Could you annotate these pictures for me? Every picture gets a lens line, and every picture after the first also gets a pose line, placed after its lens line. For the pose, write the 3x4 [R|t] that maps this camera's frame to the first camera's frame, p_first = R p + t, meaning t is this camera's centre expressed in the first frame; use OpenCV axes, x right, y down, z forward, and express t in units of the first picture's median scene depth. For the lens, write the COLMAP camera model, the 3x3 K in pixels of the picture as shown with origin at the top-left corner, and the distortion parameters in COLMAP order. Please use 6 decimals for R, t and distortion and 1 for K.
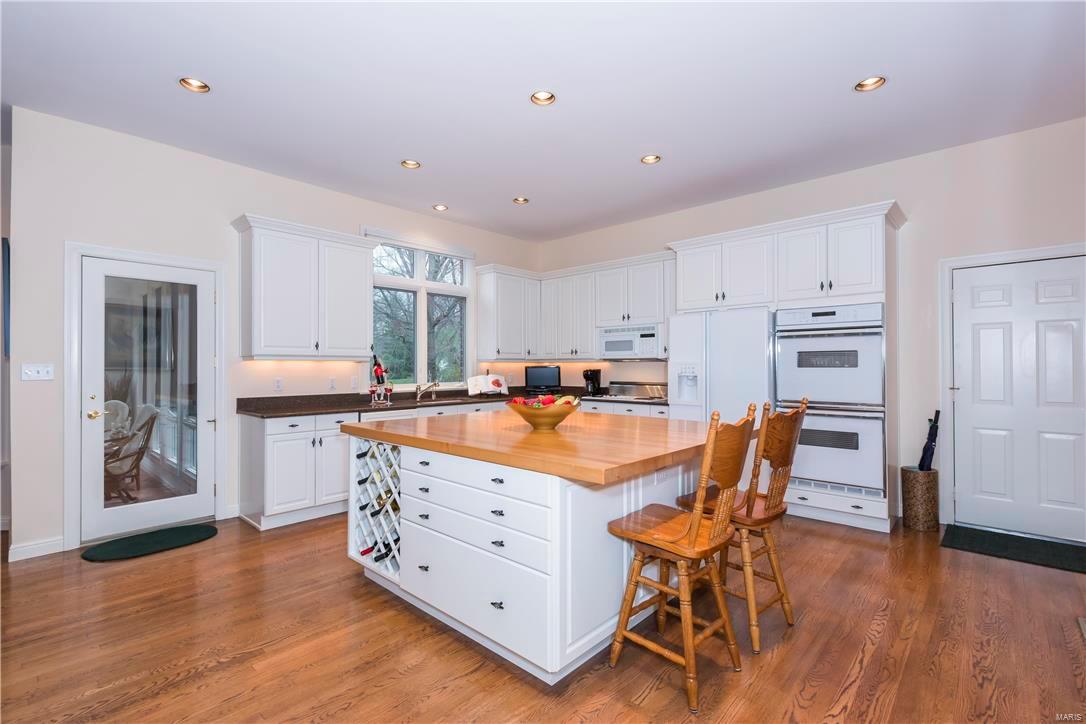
lens RADIAL K [[492.1, 0, 539.2], [0, 492.1, 364.1], [0, 0, 1]] dist [0.005950, -0.003119]
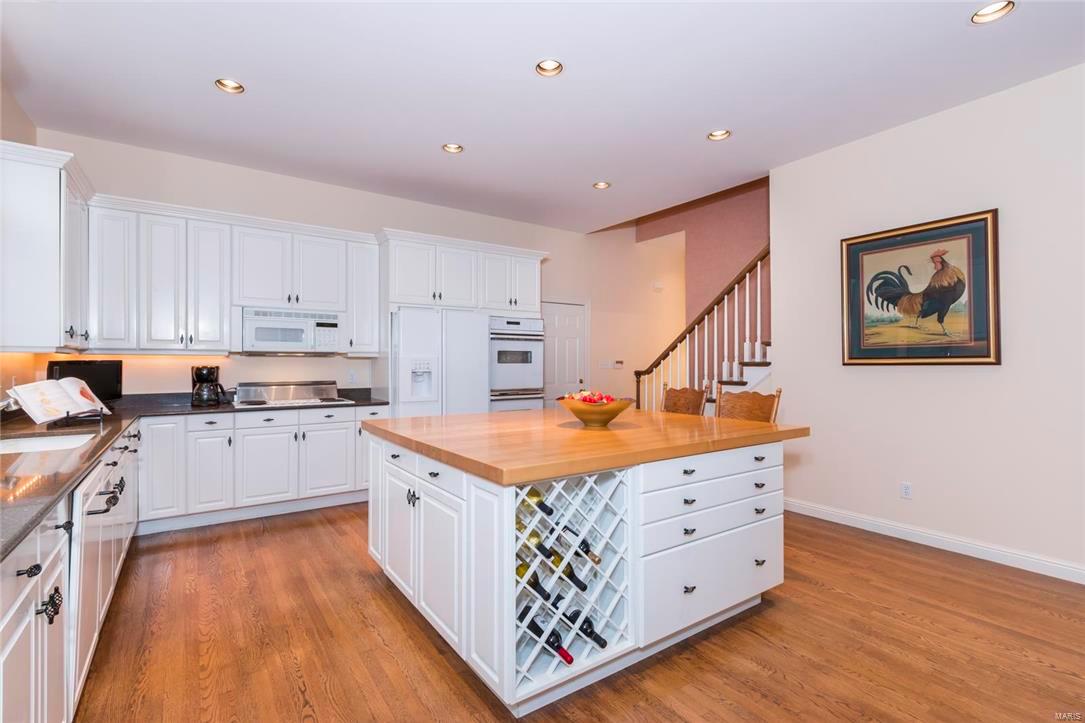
lens RADIAL K [[491.6, 0, 534.7], [0, 491.6, 362.8], [0, 0, 1]] dist [0.005950, -0.003119]
pose [[0.221269, 0.002535, 0.975210, -0.541221], [-0.004645, 0.999988, -0.001546, 0.005596], [-0.975202, -0.004188, 0.221278, 0.503349]]
